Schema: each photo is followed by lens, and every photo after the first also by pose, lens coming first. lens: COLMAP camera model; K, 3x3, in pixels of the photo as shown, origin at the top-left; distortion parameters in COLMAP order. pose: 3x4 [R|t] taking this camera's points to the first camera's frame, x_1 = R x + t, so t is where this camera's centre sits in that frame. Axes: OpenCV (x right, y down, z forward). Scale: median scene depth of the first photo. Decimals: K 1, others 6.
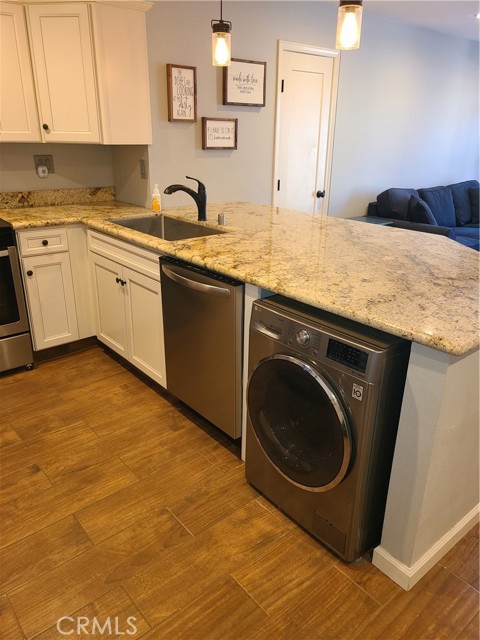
lens RADIAL K [[481.6, 0, 240.3], [0, 481.6, 314.2], [0, 0, 1]] dist [0.046440, -0.003354]
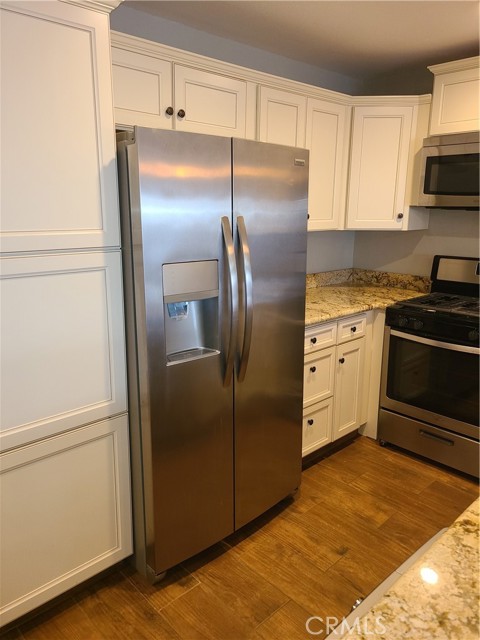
lens RADIAL K [[481.6, 0, 240.3], [0, 481.6, 314.2], [0, 0, 1]] dist [0.046440, -0.003354]
pose [[0.058098, 0.210509, -0.975864, 0.287134], [-0.361567, 0.915587, 0.175981, -0.147438], [0.930534, 0.342616, 0.129307, 0.341426]]
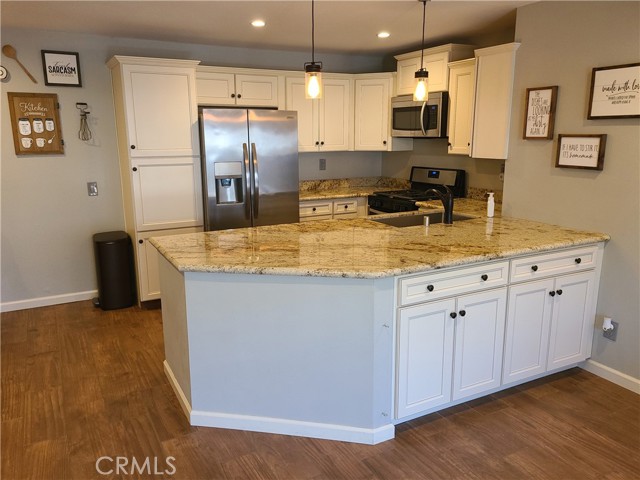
lens RADIAL K [[506.1, 0, 309.2], [0, 506.1, 241.7], [0, 0, 1]] dist [0.070569, -0.054691]
pose [[-0.217496, 0.195837, -0.956213, 1.039575], [-0.342552, 0.902036, 0.262657, -0.325823], [0.913977, 0.384679, -0.129105, 0.796175]]
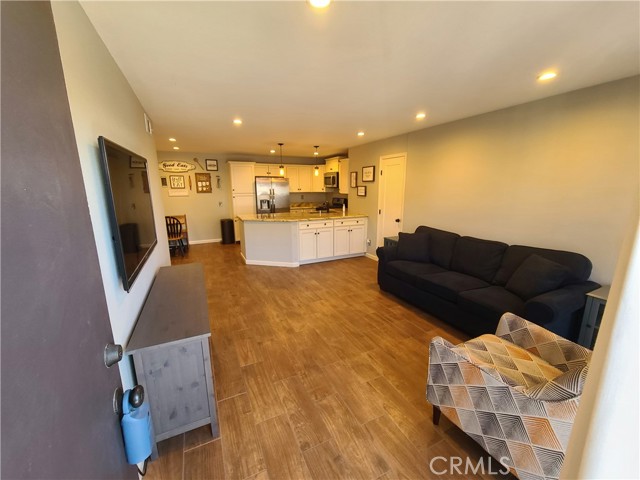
lens RADIAL K [[262.3, 0, 320.0], [0, 262.3, 240.0], [0, 0, 1]] dist [0.000438, 0.000216]
pose [[-0.253628, 0.180753, -0.950264, 1.706880], [-0.341374, 0.902449, 0.262772, -0.468282], [0.905062, 0.391042, -0.167182, 1.240111]]
